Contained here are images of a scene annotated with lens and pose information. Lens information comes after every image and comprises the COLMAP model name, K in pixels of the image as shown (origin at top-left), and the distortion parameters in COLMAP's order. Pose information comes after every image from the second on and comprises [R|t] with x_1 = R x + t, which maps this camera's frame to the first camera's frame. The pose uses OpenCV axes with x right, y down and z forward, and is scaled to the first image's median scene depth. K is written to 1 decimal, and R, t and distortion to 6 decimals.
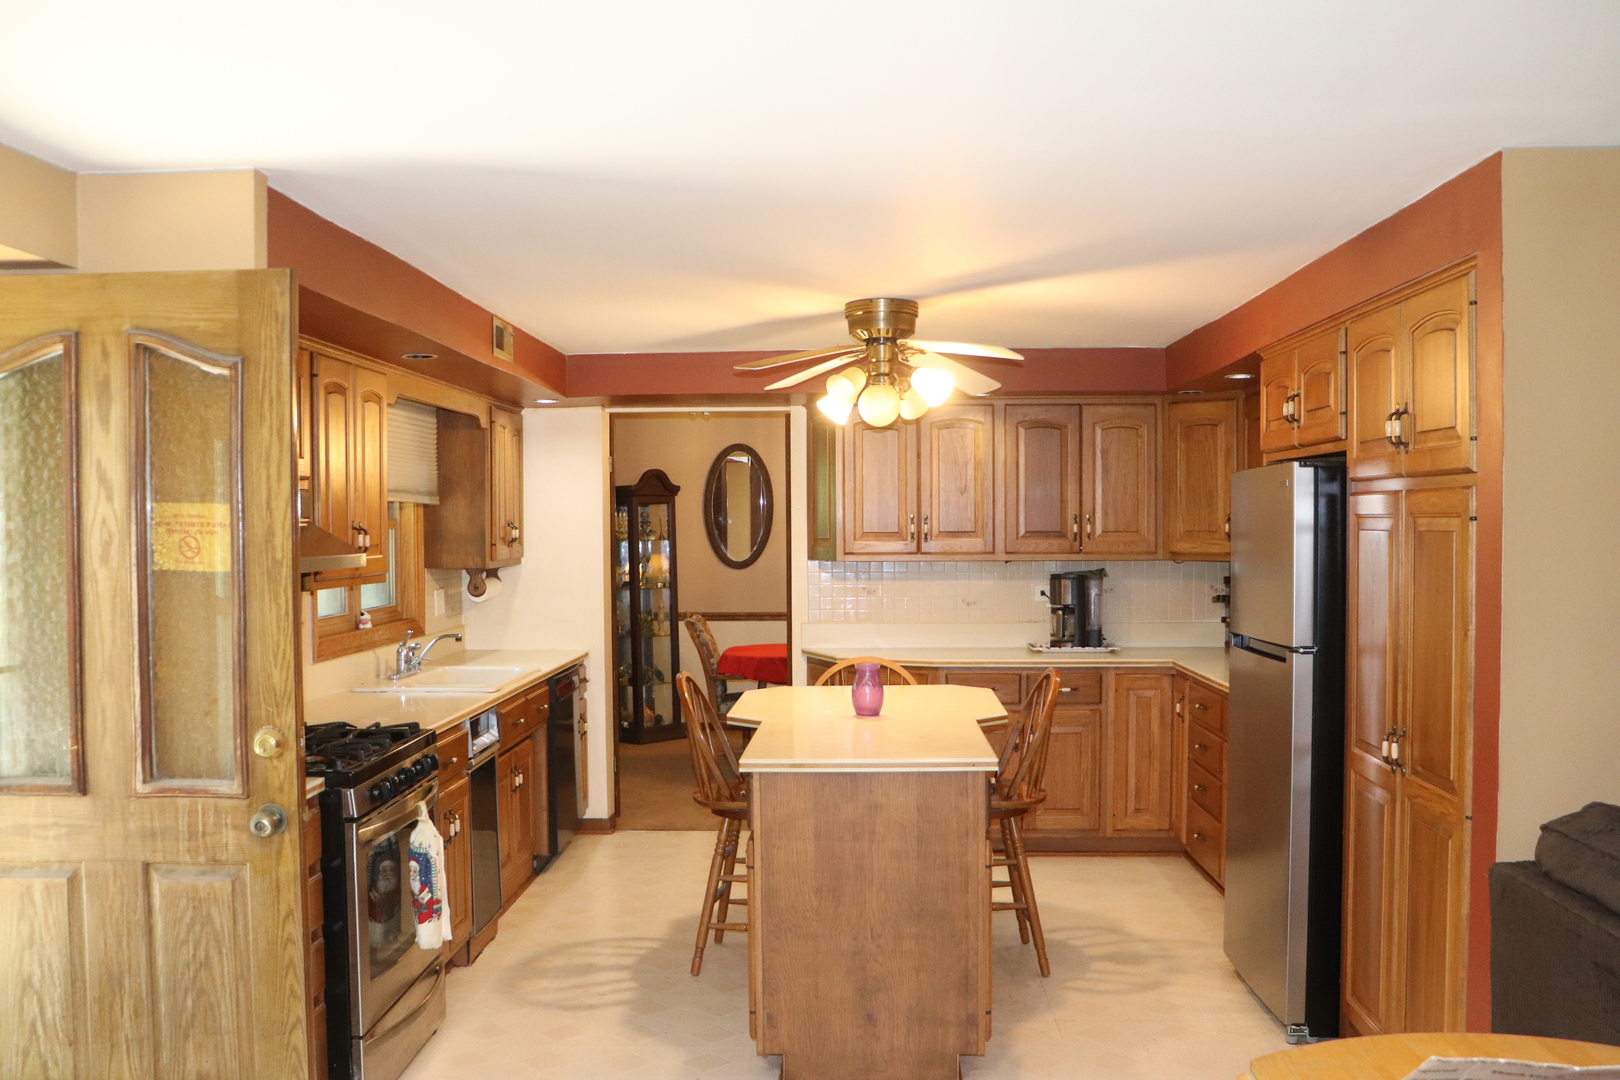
lens RADIAL K [[1449.6, 0, 812.7], [0, 1449.6, 572.2], [0, 0, 1]] dist [-0.158573, 0.156599]
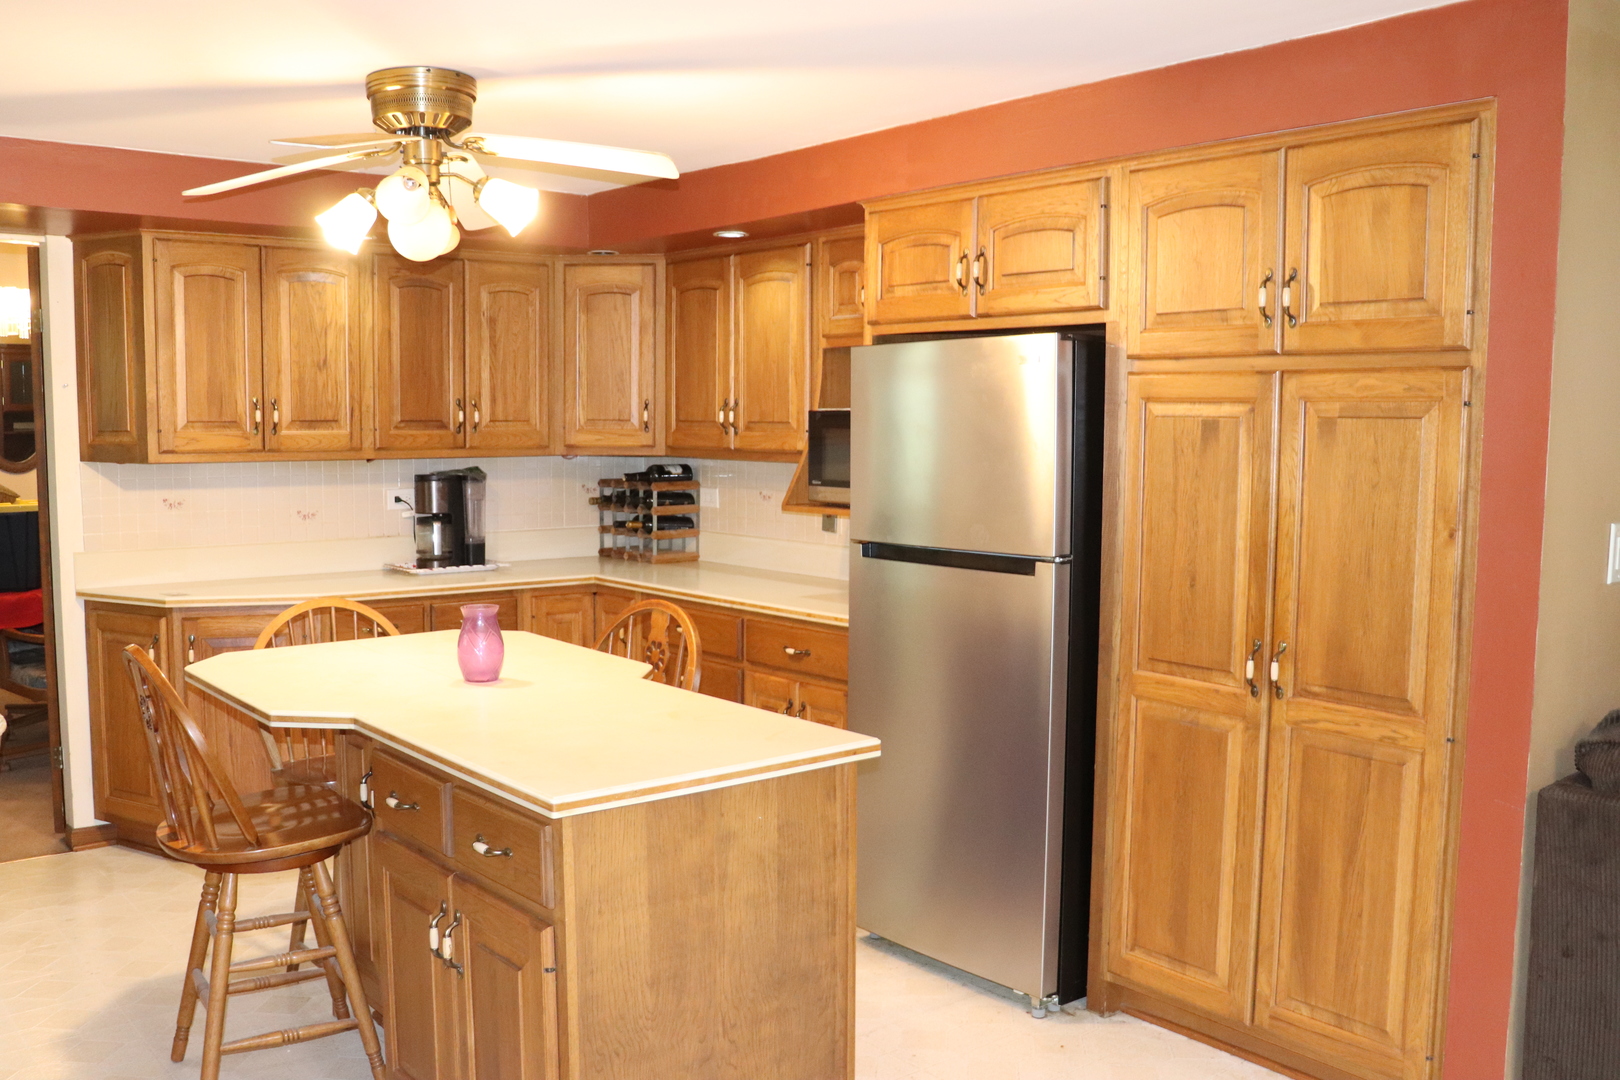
lens RADIAL K [[1449.6, 0, 812.7], [0, 1449.6, 572.2], [0, 0, 1]] dist [-0.158573, 0.156599]
pose [[0.754101, -0.060512, 0.653965, -0.253844], [0.013525, 0.996966, 0.076654, -0.003923], [-0.656619, -0.048960, 0.752632, 0.362560]]
